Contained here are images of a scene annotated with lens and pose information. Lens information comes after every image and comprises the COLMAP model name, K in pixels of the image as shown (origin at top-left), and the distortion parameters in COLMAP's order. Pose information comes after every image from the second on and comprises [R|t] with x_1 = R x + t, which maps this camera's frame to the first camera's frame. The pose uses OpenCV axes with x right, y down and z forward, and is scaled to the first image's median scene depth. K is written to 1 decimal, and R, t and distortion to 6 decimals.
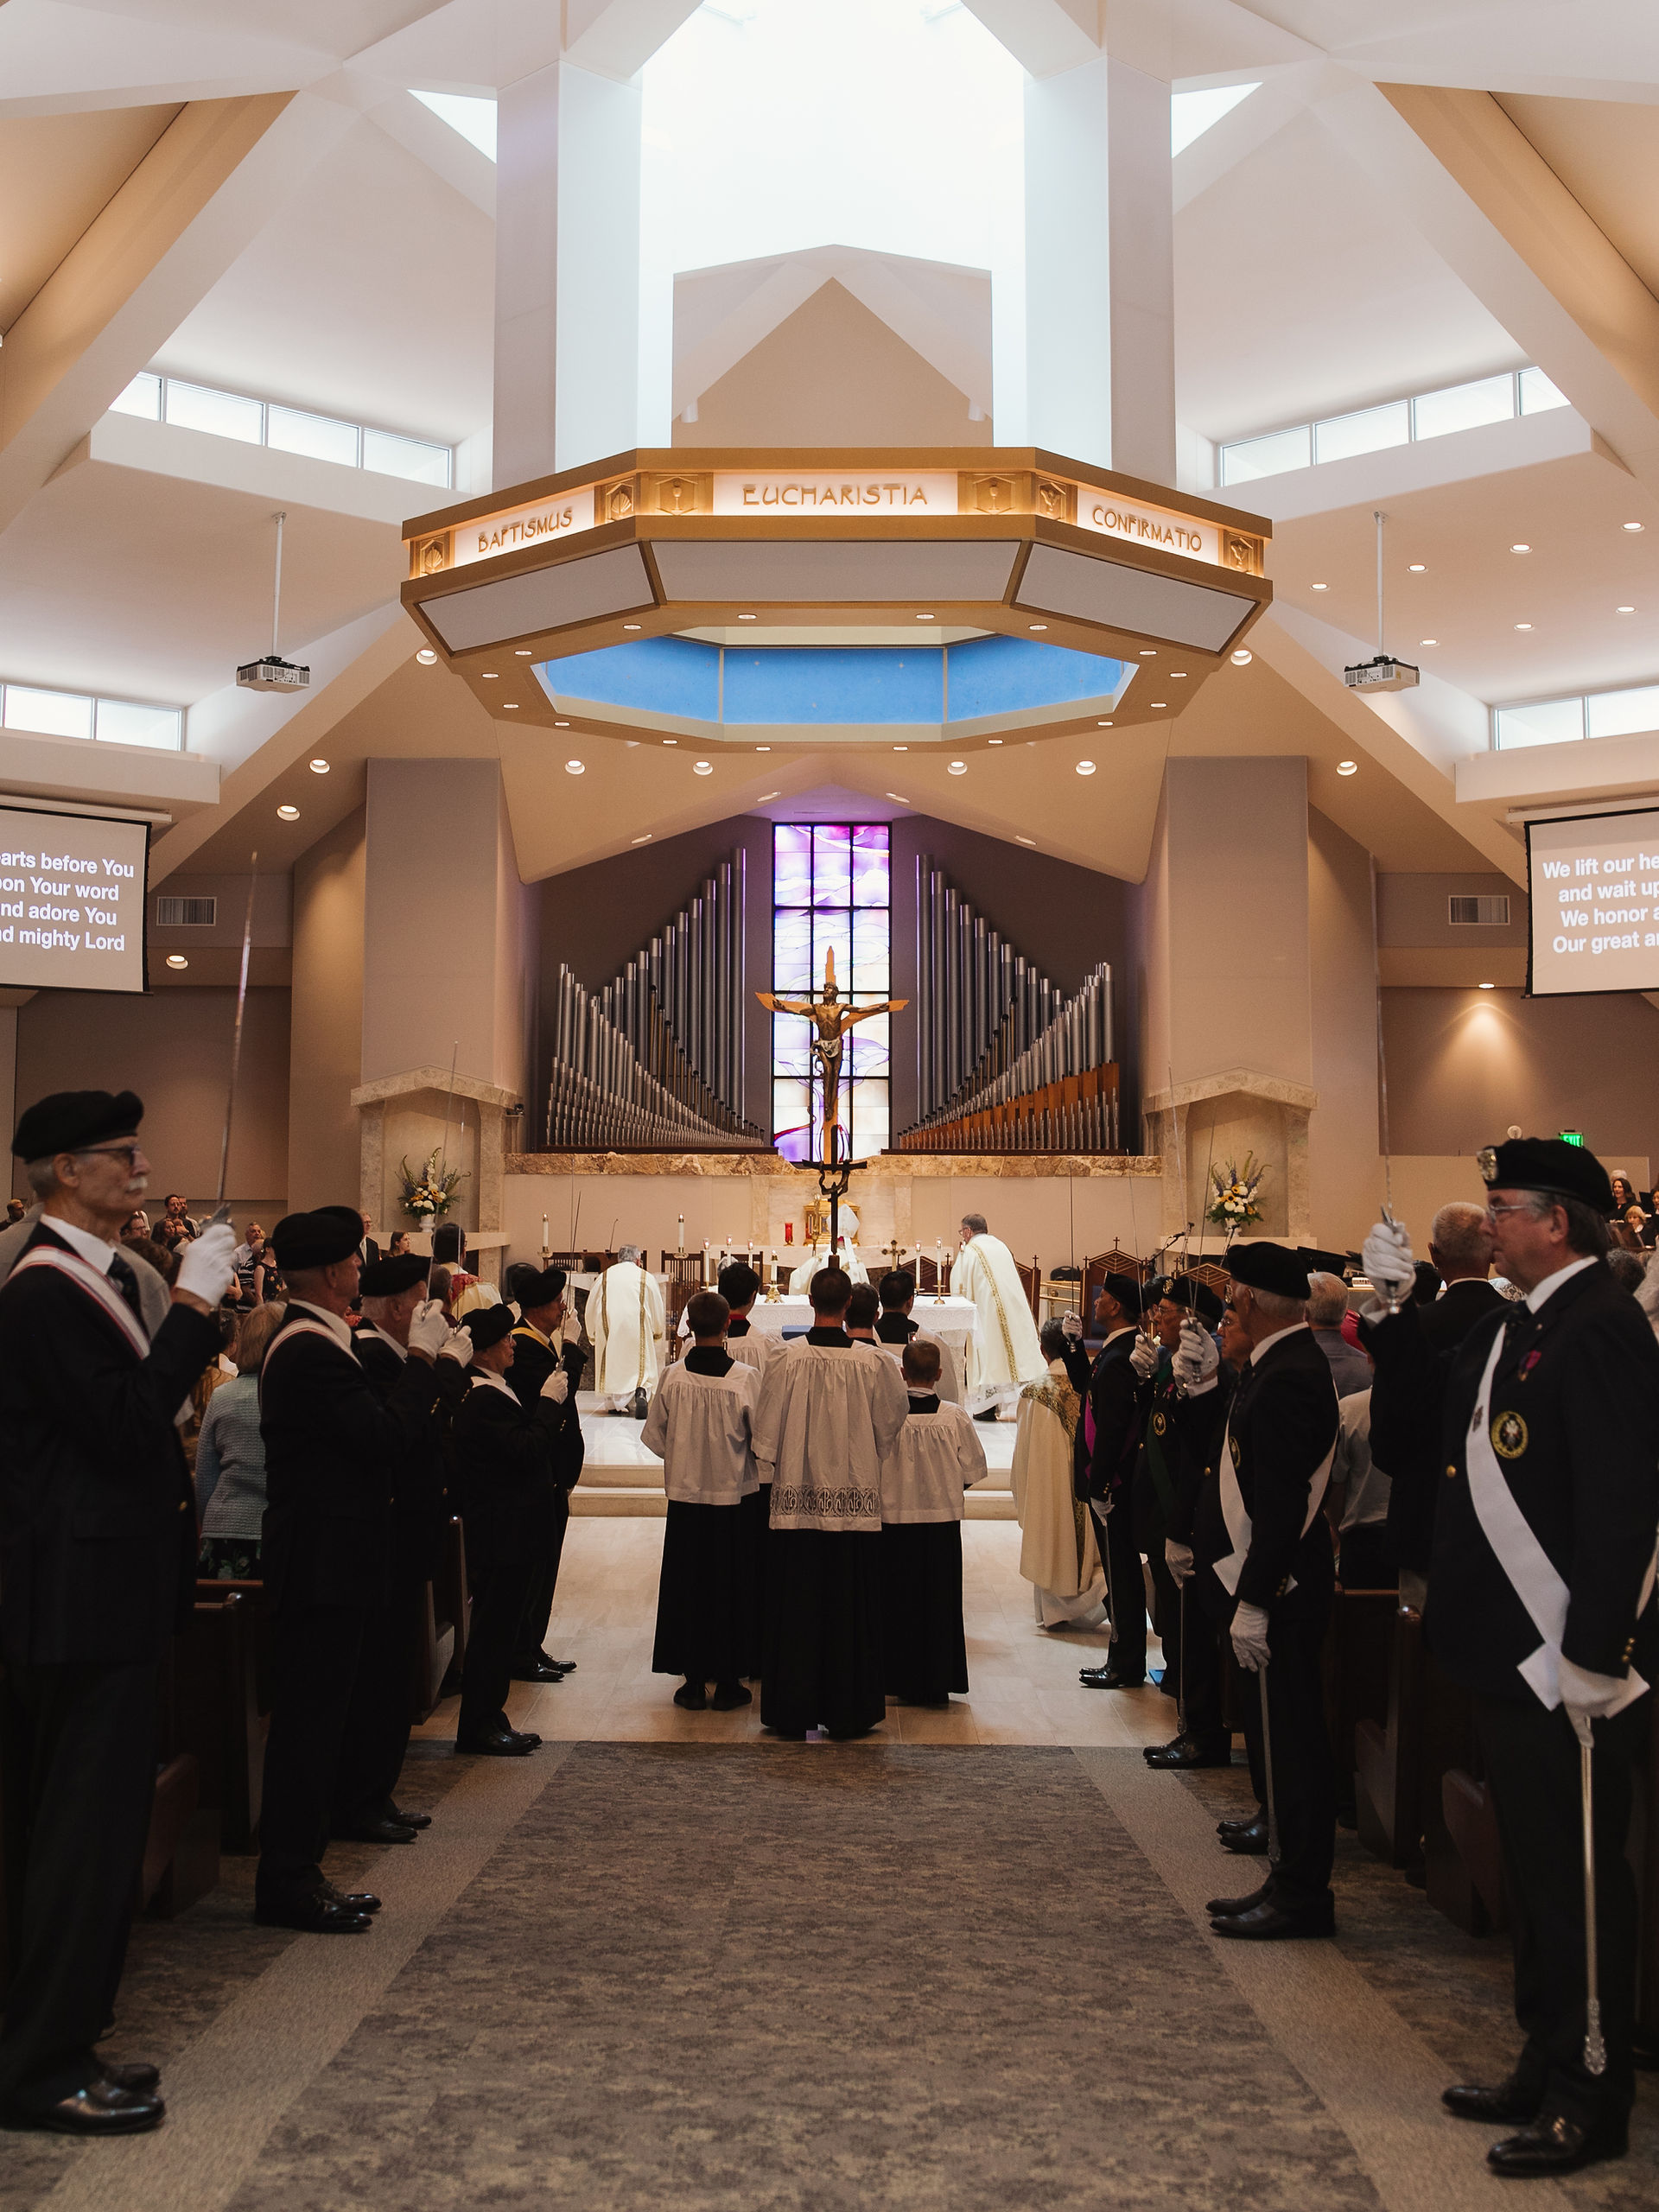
lens RADIAL K [[2601.6, 0, 751.9], [0, 2601.6, 931.7], [0, 0, 1]] dist [0.008582, 0.013090]
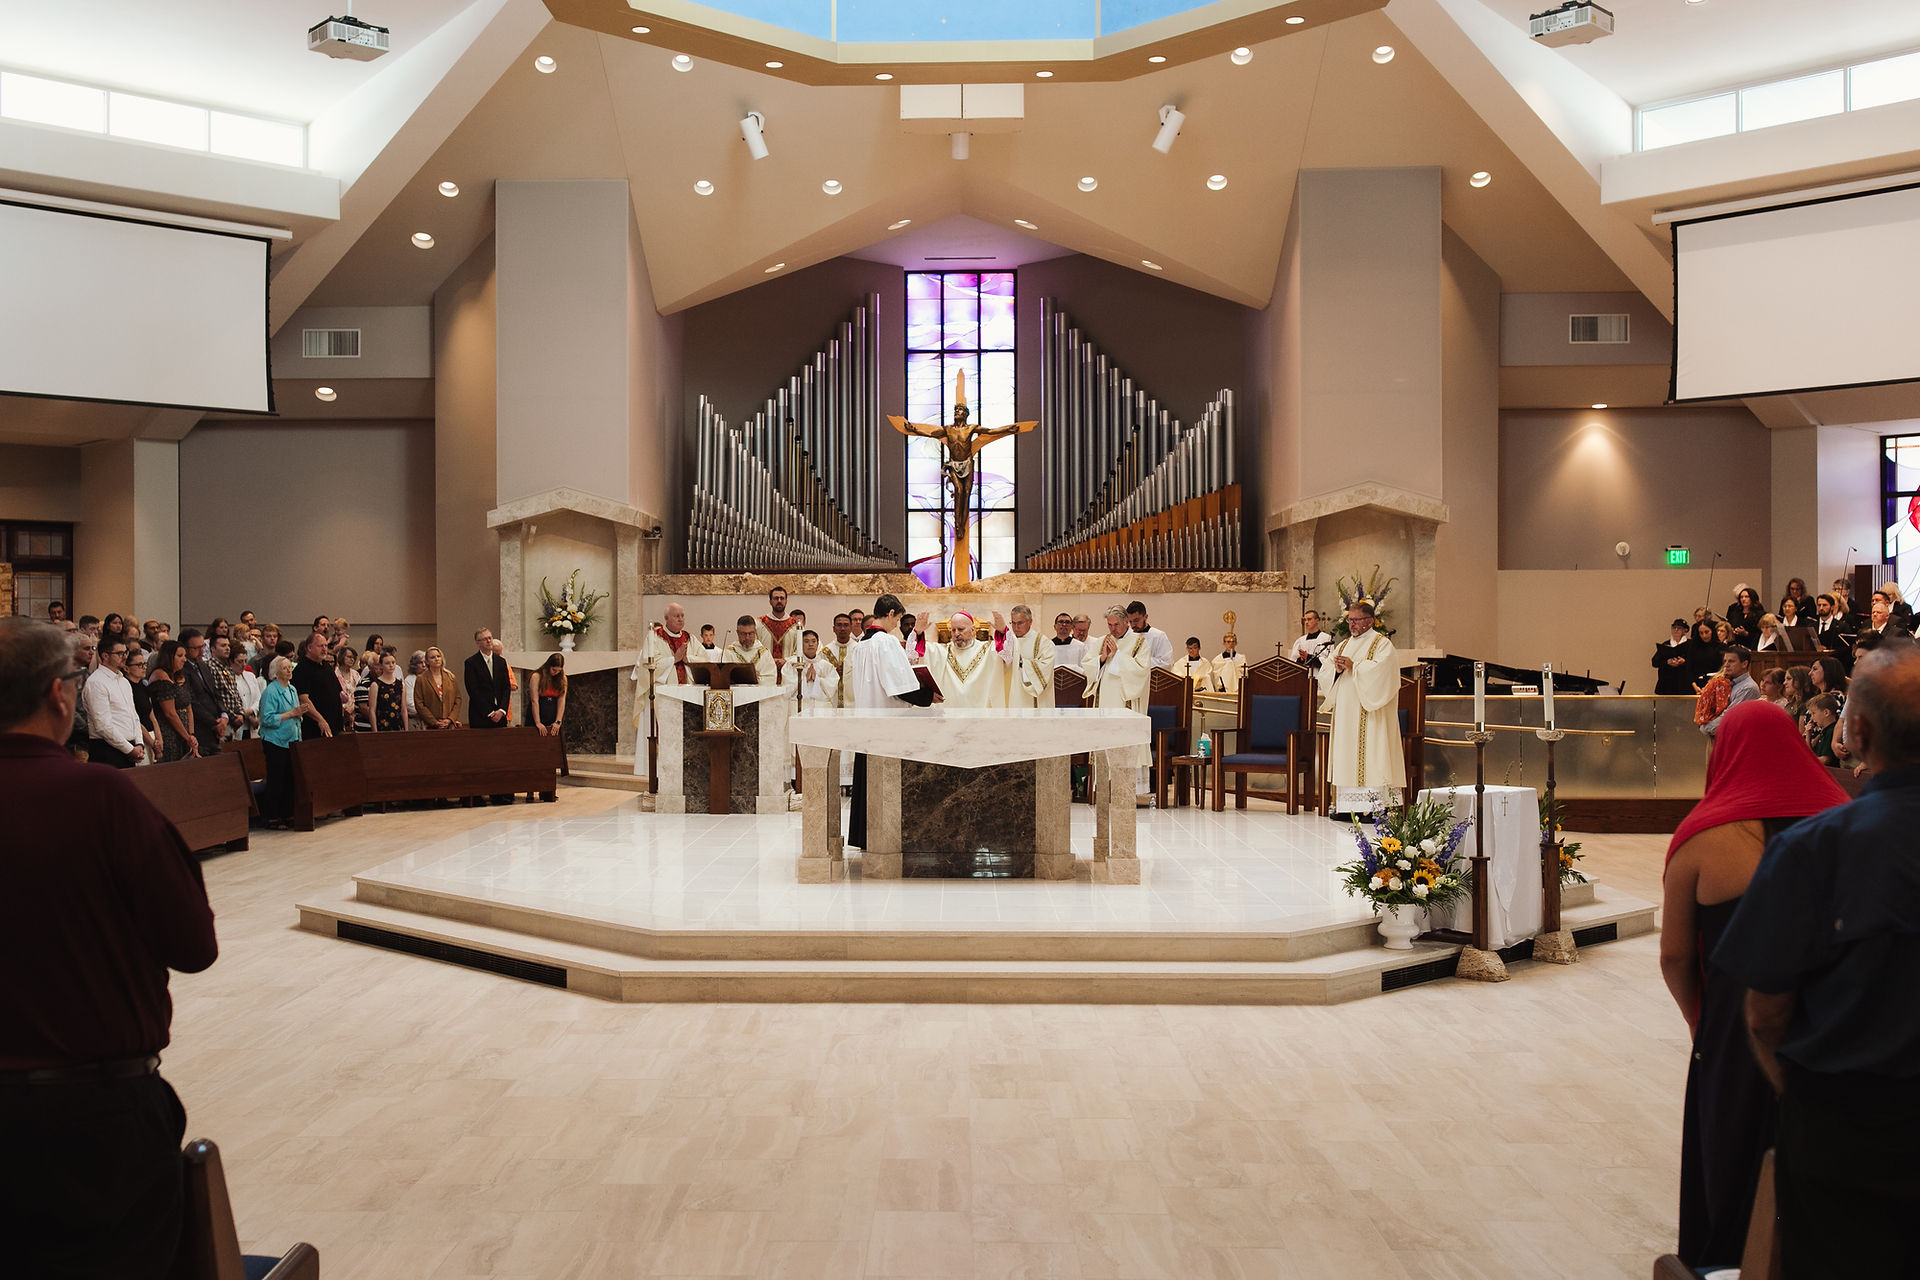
lens RADIAL K [[1955.9, 0, 886.2], [0, 1955.9, 637.7], [0, 0, 1]] dist [0.011593, -0.007896]
pose [[0.999947, -0.008061, -0.006350, 0.005298], [0.008653, 0.994997, 0.099526, 0.034784], [0.005516, -0.099575, 0.995015, 0.237663]]
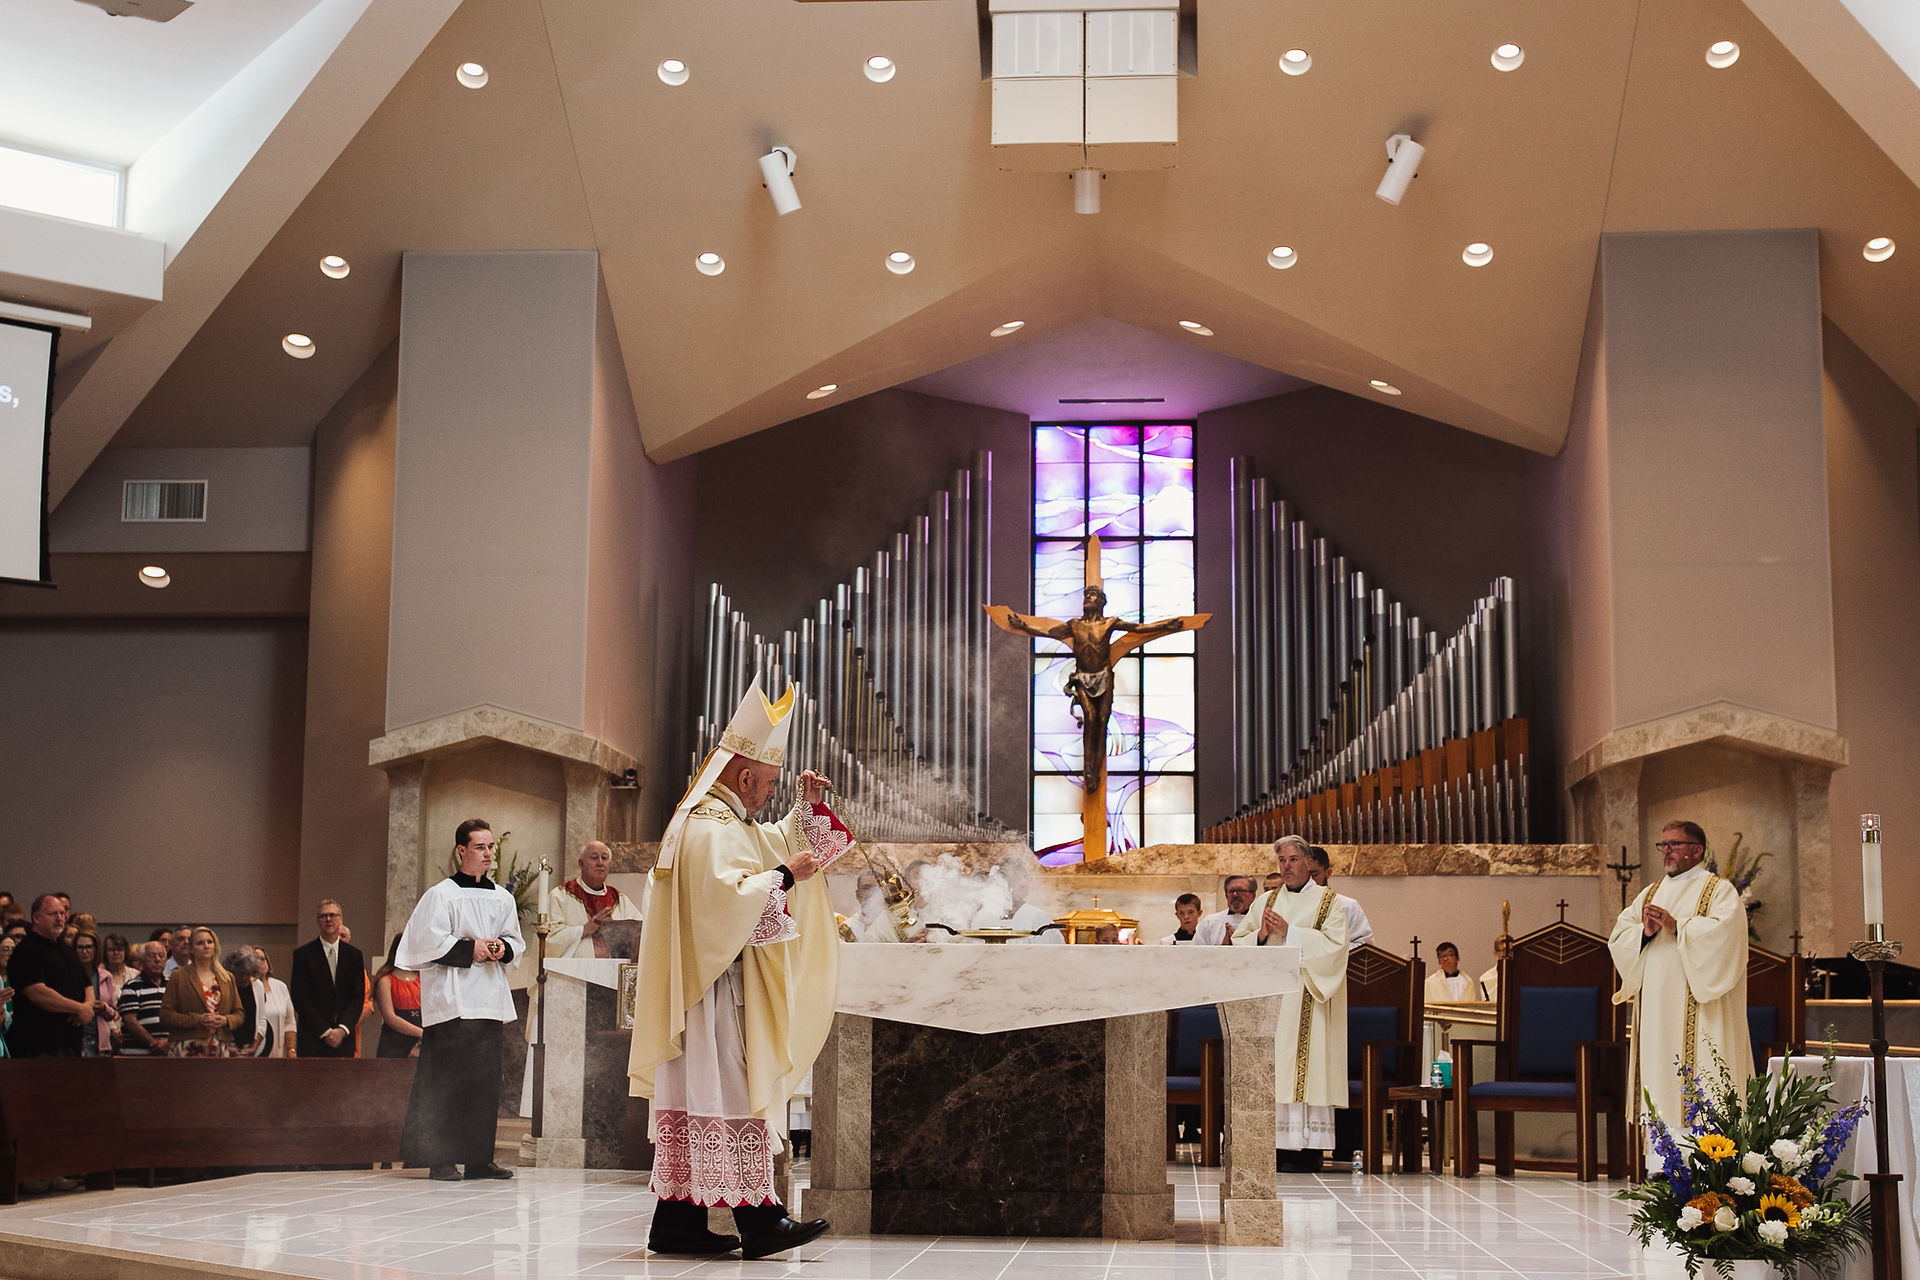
lens RADIAL K [[2747.8, 0, 960.0], [0, 2747.8, 640.0], [0, 0, 1]] dist [0.017282, -0.046069]
pose [[0.998952, -0.003640, -0.045634, 0.028594], [0.001673, 0.999070, -0.043079, 0.064954], [0.045749, 0.042957, 0.998029, 0.301359]]
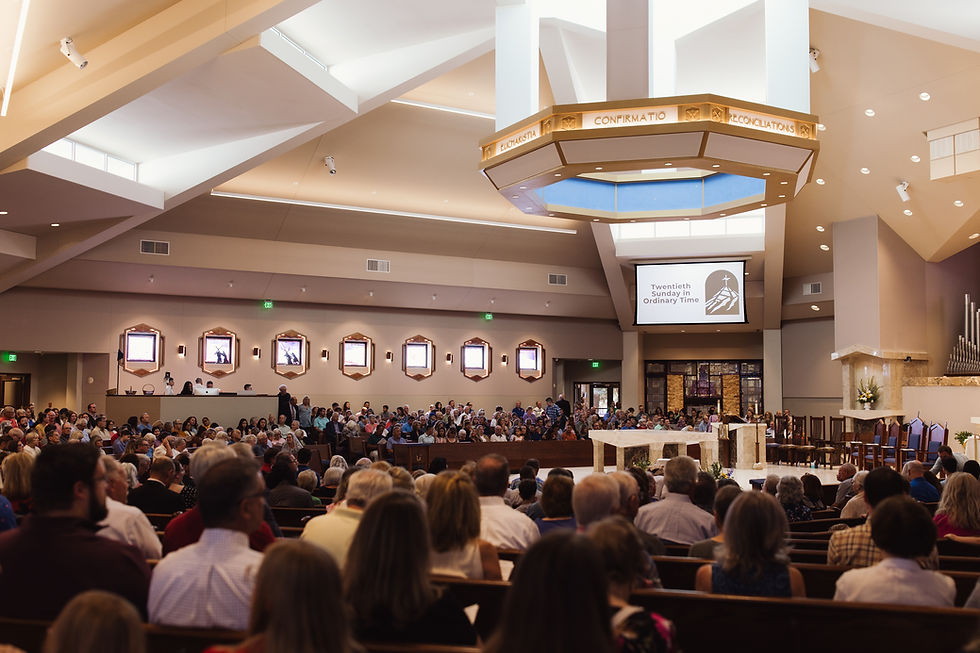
lens RADIAL K [[954.5, 0, 490.7], [0, 954.5, 338.9], [0, 0, 1]] dist [0.005206, 0.006463]
pose [[0.521835, -0.054922, -0.851277, 0.465199], [0.085076, 0.996301, -0.012126, 0.028793], [0.848793, -0.066096, 0.524577, 0.224541]]
